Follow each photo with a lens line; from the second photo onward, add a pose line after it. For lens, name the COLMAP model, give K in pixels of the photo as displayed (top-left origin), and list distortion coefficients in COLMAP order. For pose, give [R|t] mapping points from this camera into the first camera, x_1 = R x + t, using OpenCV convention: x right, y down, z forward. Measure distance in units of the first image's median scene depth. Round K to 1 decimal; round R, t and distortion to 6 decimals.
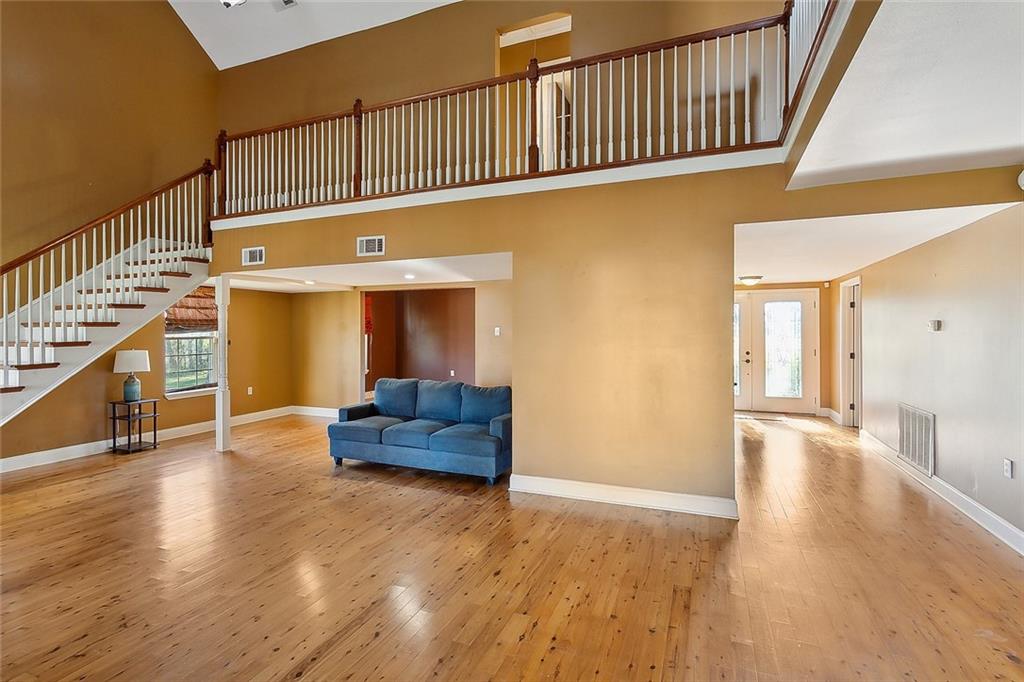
lens RADIAL K [[505.2, 0, 492.1], [0, 505.2, 333.1], [0, 0, 1]] dist [0.016400, -0.001862]
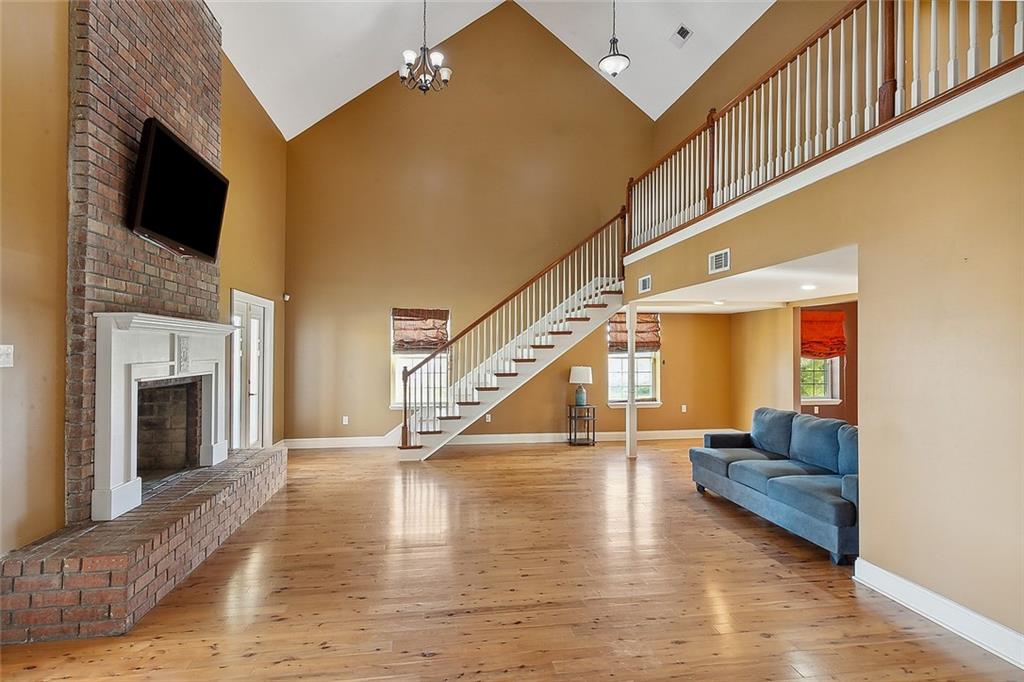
lens RADIAL K [[505.2, 0, 499.9], [0, 505.2, 348.1], [0, 0, 1]] dist [0.016400, -0.001862]
pose [[0.528929, -0.000013, -0.848666, 0.309573], [-0.008401, 0.999951, -0.005252, -0.005038], [0.848624, 0.009908, 0.528903, 0.158074]]
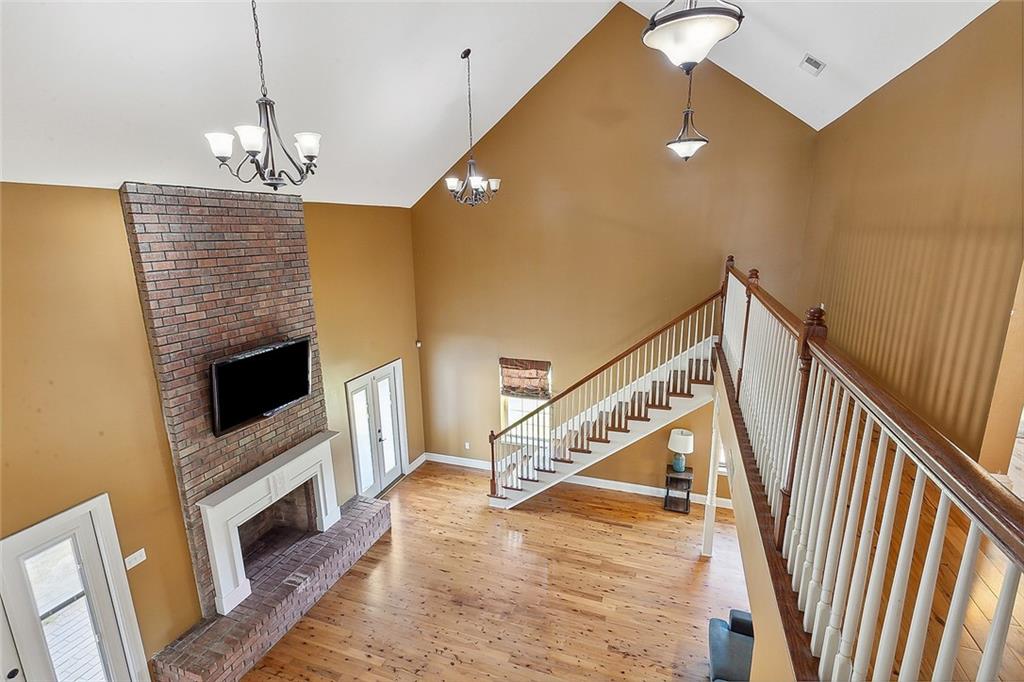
lens RADIAL K [[505.2, 0, 516.0], [0, 505.2, 343.9], [0, 0, 1]] dist [0.016400, -0.001862]
pose [[0.076010, 0.247065, -0.966013, 0.421757], [0.017953, 0.968320, 0.249068, -0.530793], [0.996945, -0.036274, 0.069166, 0.585752]]
